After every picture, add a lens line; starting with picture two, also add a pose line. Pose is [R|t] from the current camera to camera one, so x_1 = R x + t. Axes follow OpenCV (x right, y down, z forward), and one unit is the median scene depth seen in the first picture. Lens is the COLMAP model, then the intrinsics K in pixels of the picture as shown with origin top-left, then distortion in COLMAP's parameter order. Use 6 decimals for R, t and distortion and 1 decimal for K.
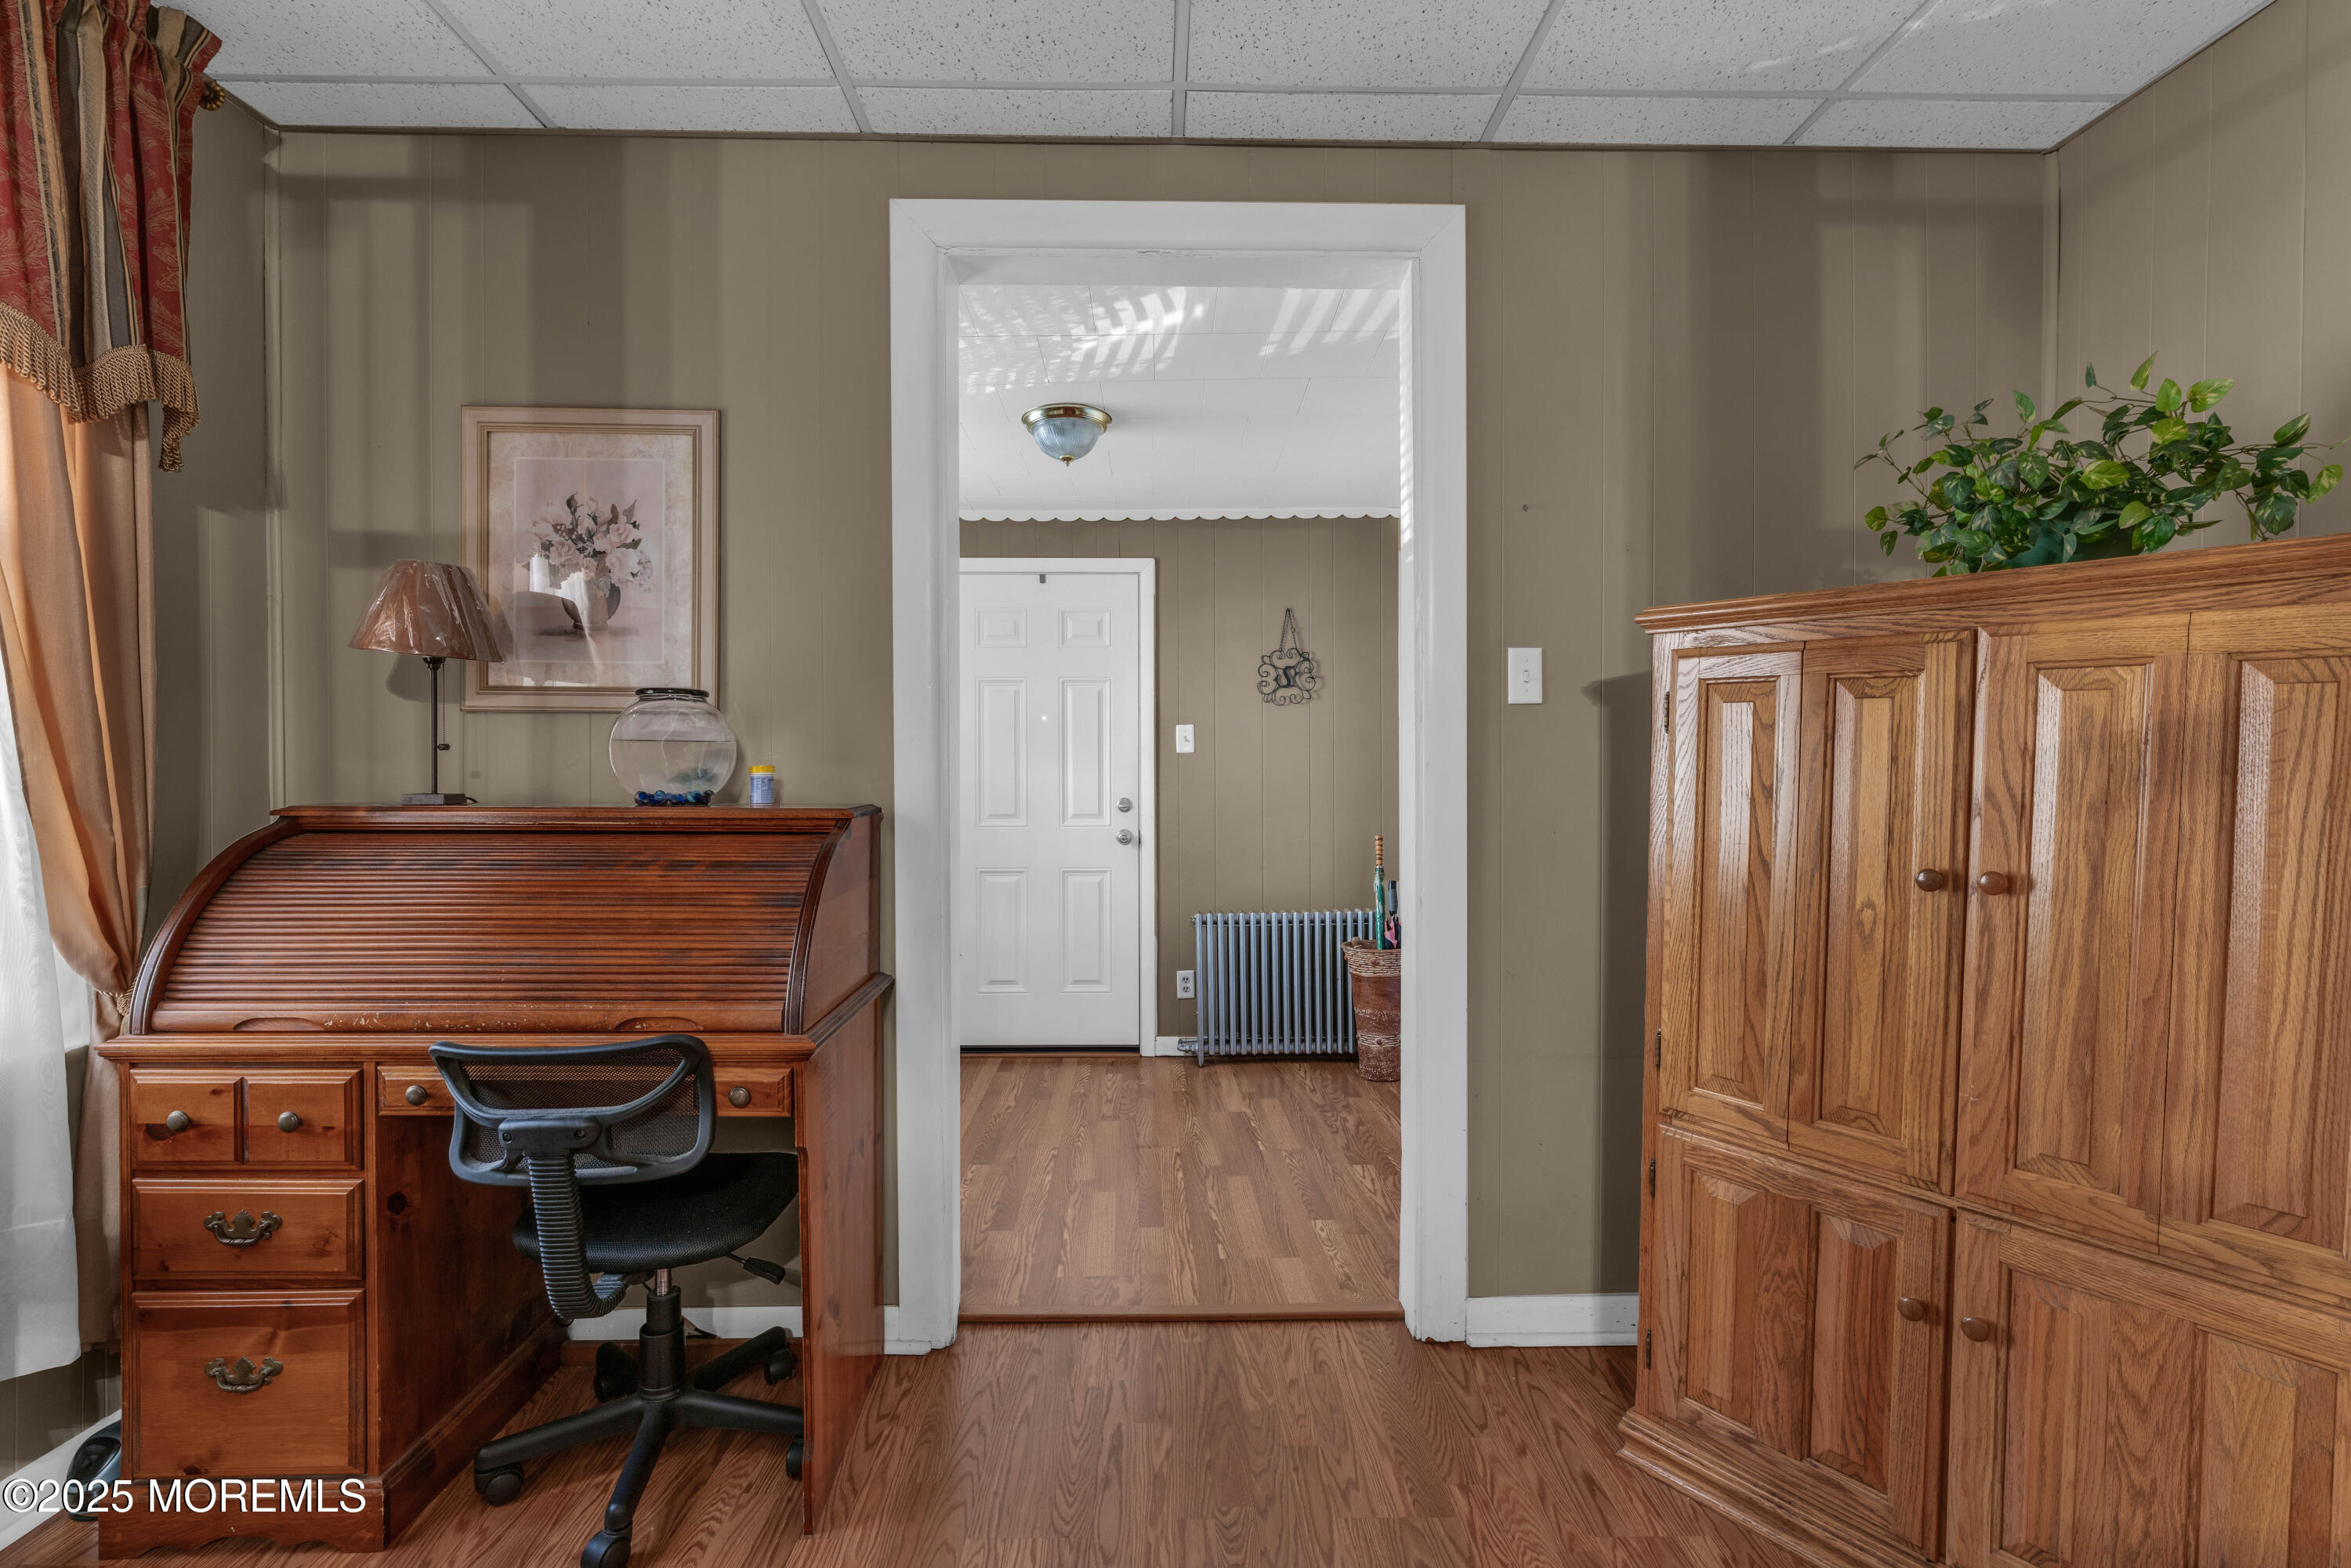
lens RADIAL K [[1098.1, 0, 1165.0], [0, 1098.1, 784.3], [0, 0, 1]] dist [-0.000685, -0.000085]
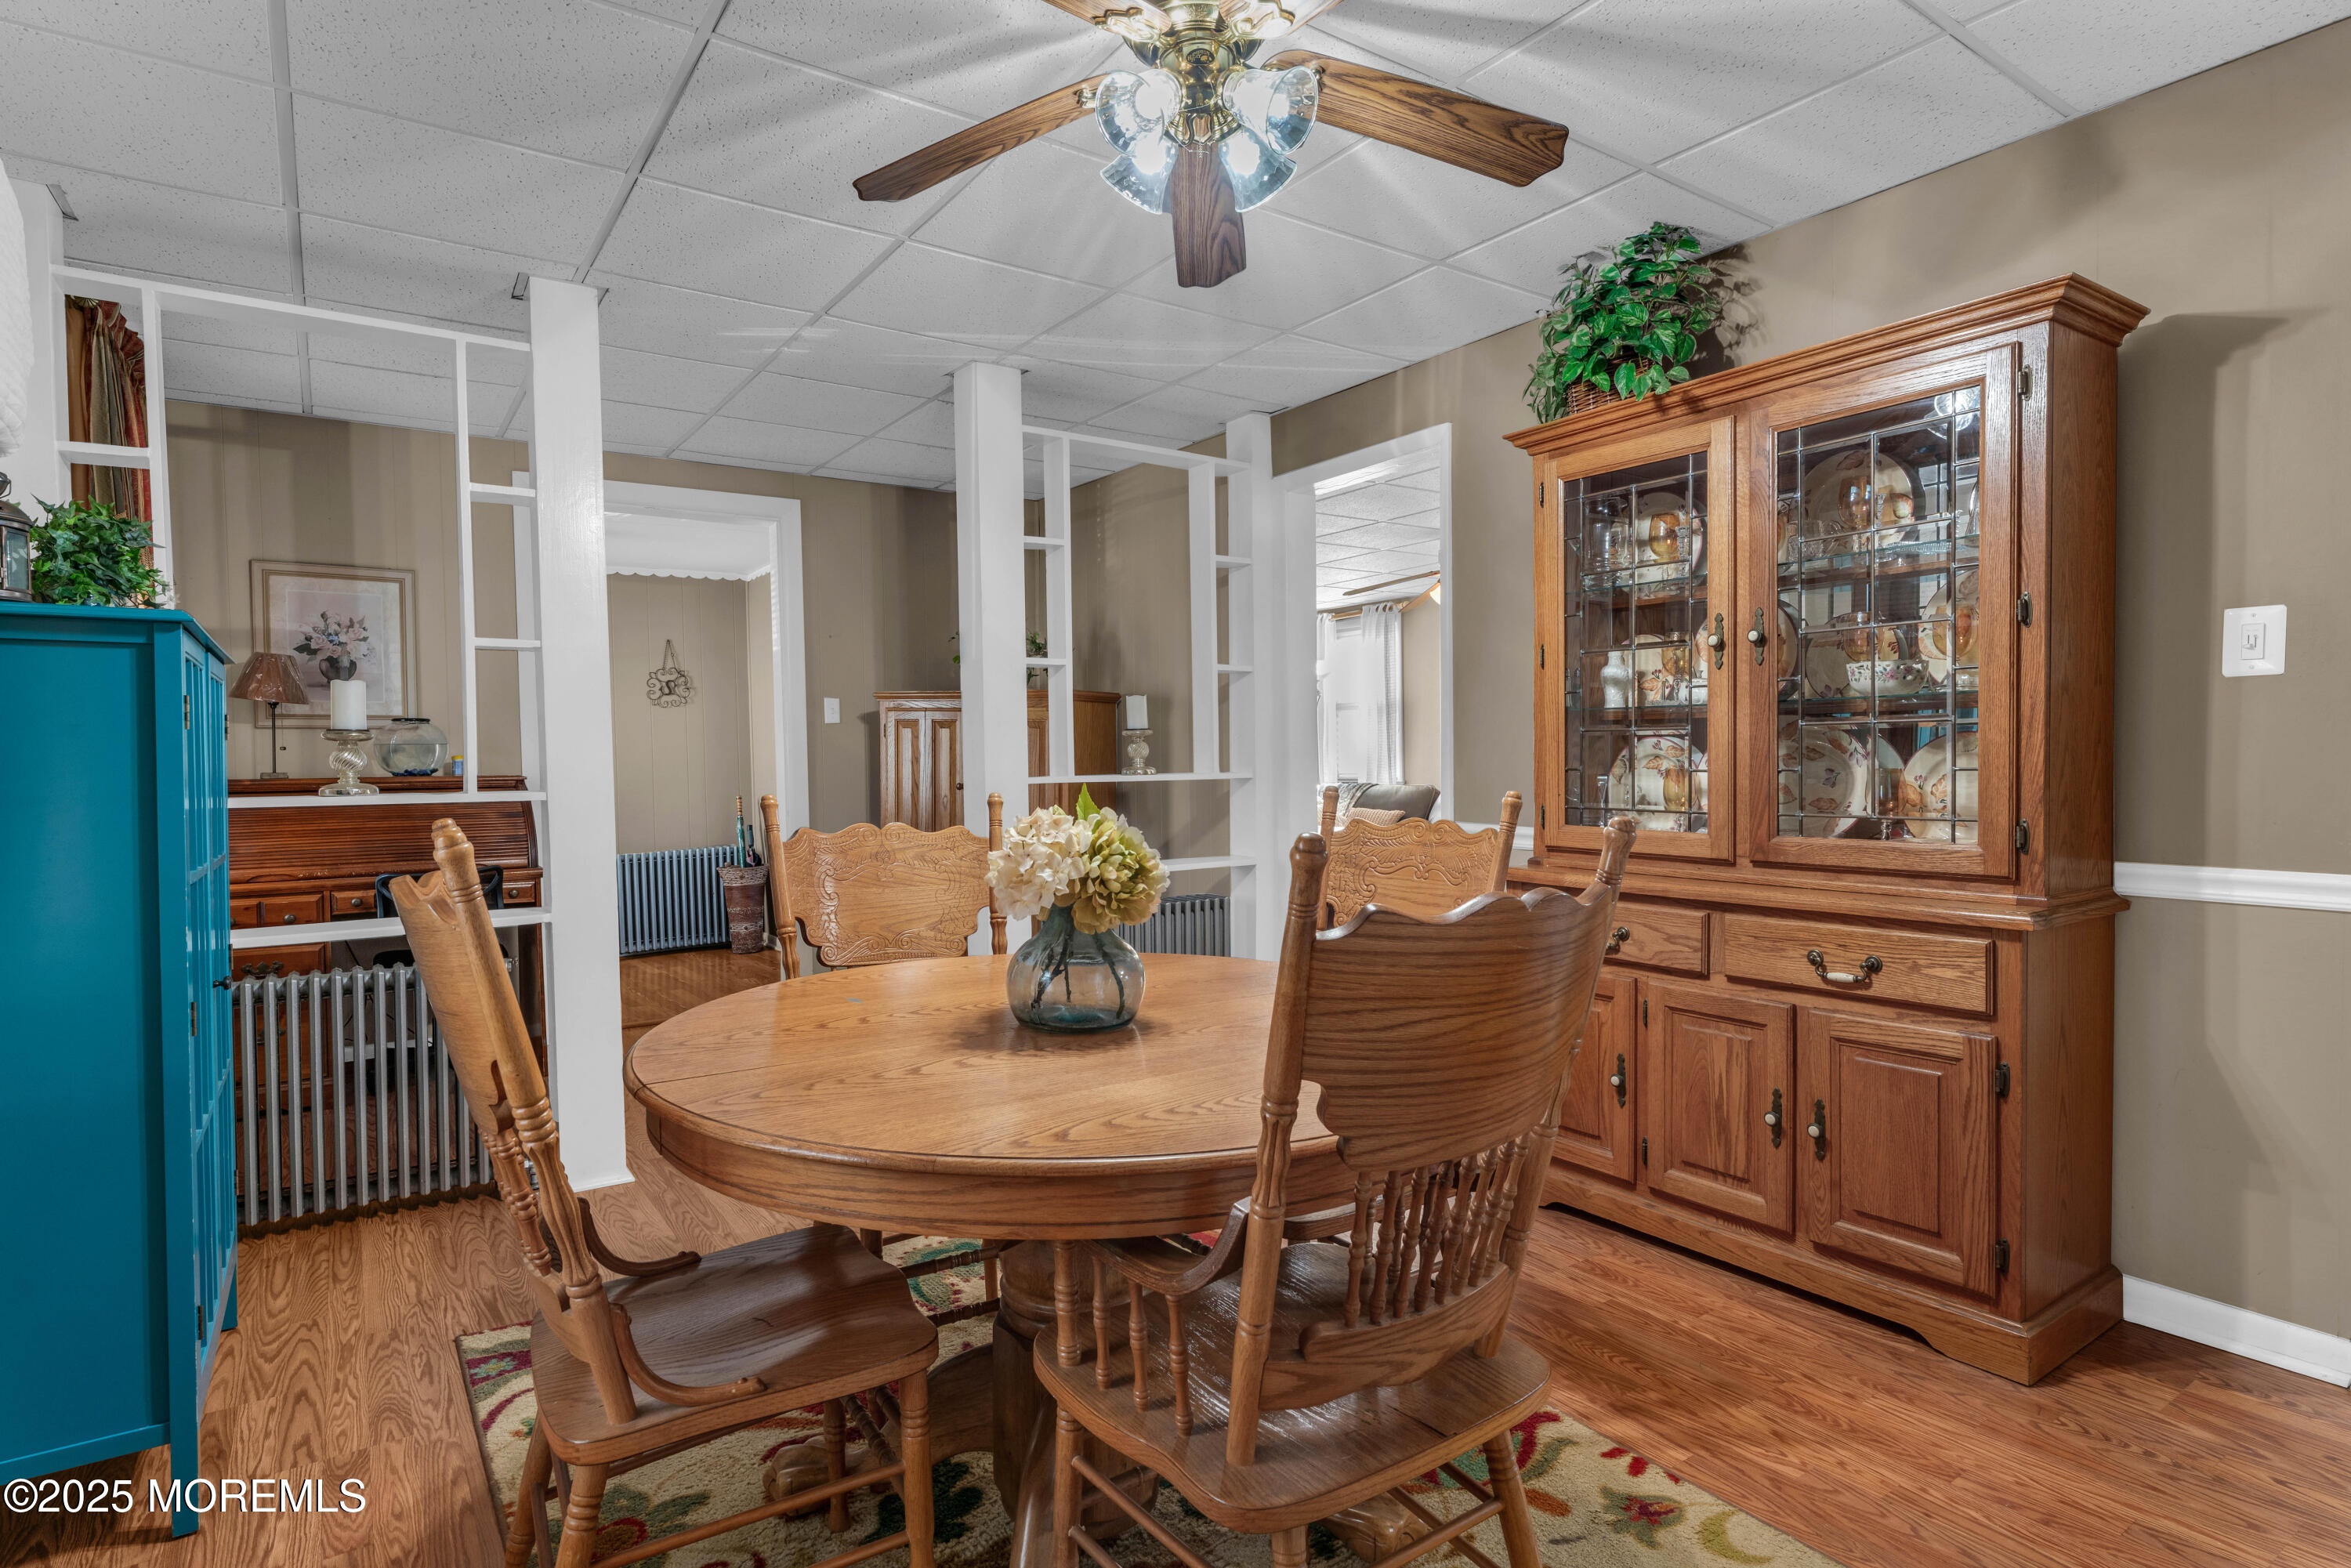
lens RADIAL K [[1243.5, 0, 1168.8], [0, 1243.5, 779.9], [0, 0, 1]] dist [-0.005437, -0.000442]
pose [[0.837737, -0.025488, 0.545479, -0.494185], [0.018249, 0.999659, 0.018683, 0.007903], [-0.545769, -0.005697, 0.837916, -1.535318]]
